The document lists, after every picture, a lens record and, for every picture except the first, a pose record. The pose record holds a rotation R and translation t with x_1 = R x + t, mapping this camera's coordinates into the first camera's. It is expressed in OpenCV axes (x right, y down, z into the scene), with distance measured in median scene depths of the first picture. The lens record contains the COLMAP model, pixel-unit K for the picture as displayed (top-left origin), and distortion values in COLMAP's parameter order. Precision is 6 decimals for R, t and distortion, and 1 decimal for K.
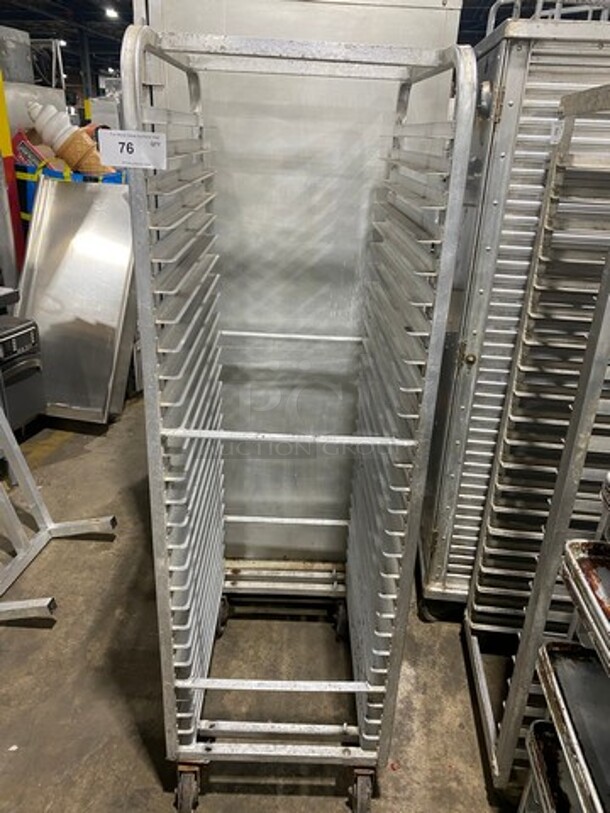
lens RADIAL K [[614.3, 0, 315.9], [0, 614.3, 394.7], [0, 0, 1]] dist [0.001096, -0.003101]
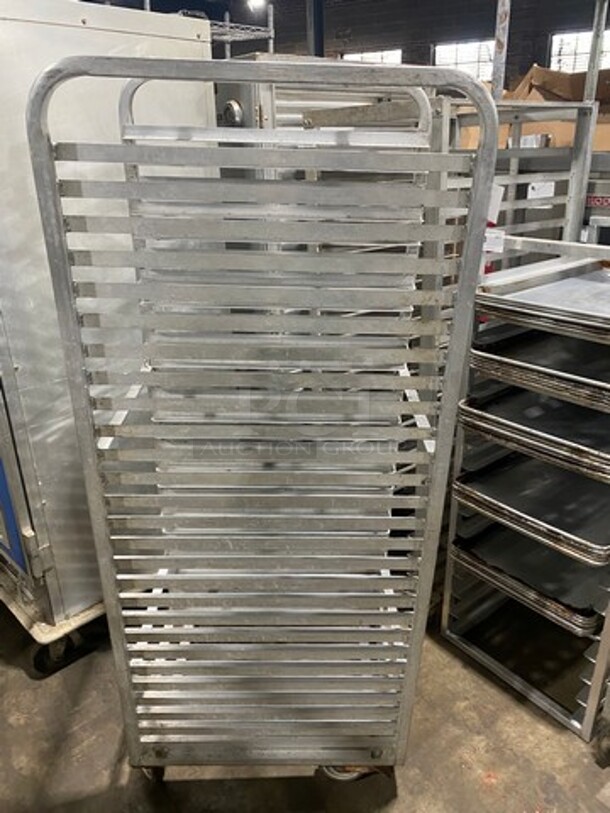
lens RADIAL K [[614.3, 0, 315.9], [0, 614.3, 394.7], [0, 0, 1]] dist [0.001096, -0.003101]
pose [[0.714470, -0.312072, 0.626214, -0.594385], [0.319483, 0.941776, 0.104823, -0.040423], [-0.622465, 0.125172, 0.772573, 0.035201]]
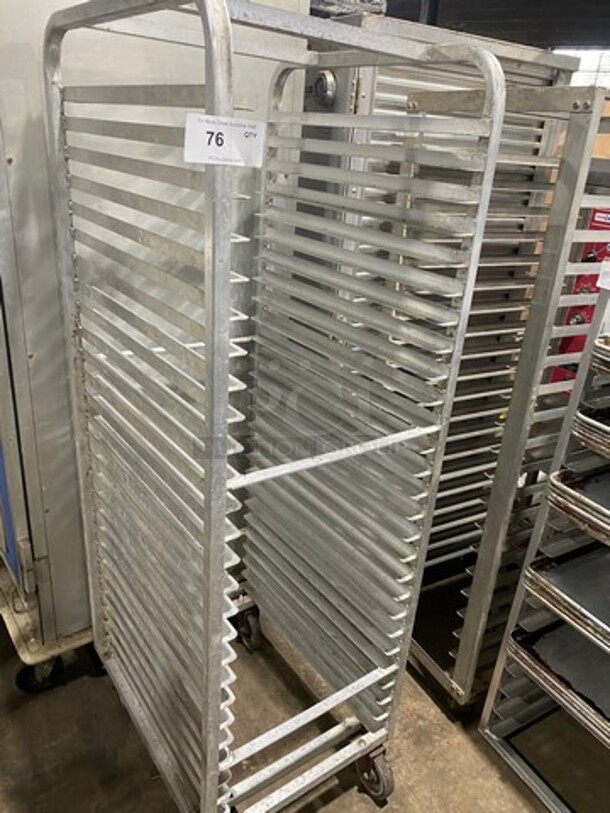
lens RADIAL K [[615.8, 0, 315.8], [0, 615.8, 405.6], [0, 0, 1]] dist [-0.004262, 0.002557]
pose [[0.805907, -0.215075, 0.551595, -0.456017], [0.187862, 0.976432, 0.106249, -0.086303], [-0.561446, 0.017997, 0.827317, 0.192119]]
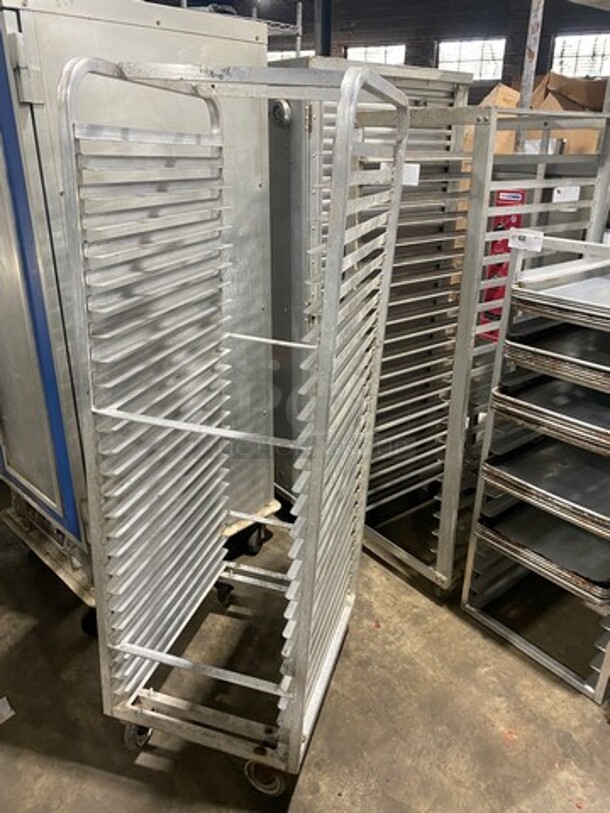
lens RADIAL K [[614.3, 0, 315.9], [0, 614.3, 394.7], [0, 0, 1]] dist [0.001096, -0.003101]
pose [[0.710525, -0.300297, 0.636377, -0.733243], [0.291981, 0.948655, 0.121655, -0.065752], [-0.640235, 0.099371, 0.761725, 0.042757]]
